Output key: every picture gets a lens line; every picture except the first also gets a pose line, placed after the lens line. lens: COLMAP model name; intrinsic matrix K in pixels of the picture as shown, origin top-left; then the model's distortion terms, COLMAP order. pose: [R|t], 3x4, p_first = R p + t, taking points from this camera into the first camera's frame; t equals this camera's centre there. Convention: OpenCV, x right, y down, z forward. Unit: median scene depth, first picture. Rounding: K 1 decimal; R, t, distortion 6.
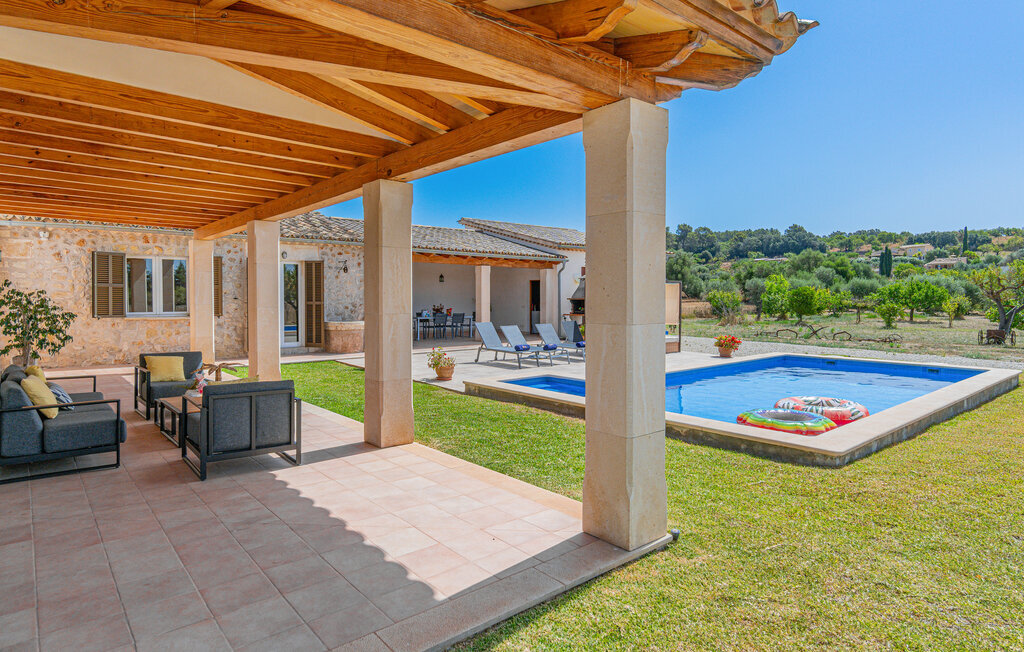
lens RADIAL K [[613.8, 0, 510.6], [0, 613.8, 323.1], [0, 0, 1]] dist [0.000282, 0.003429]
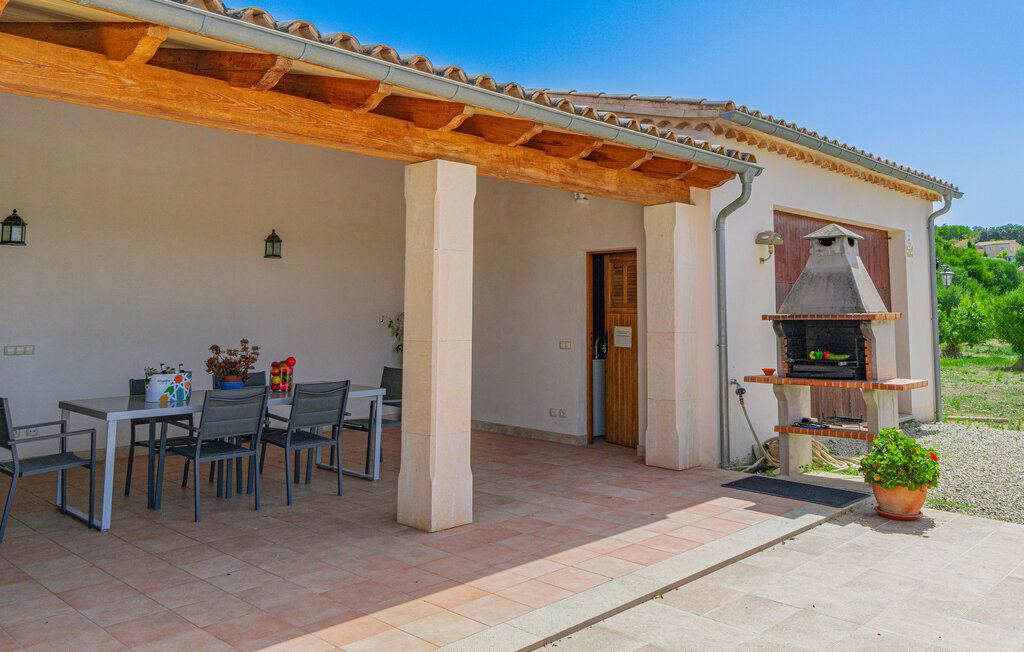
lens RADIAL K [[797.3, 0, 514.4], [0, 797.3, 324.4], [0, 0, 1]] dist [-0.007284, -0.001297]
pose [[0.993240, 0.001462, 0.116068, -0.047223], [0.001714, 0.999627, -0.027259, -0.027877], [-0.116065, 0.027274, 0.992867, 0.673317]]
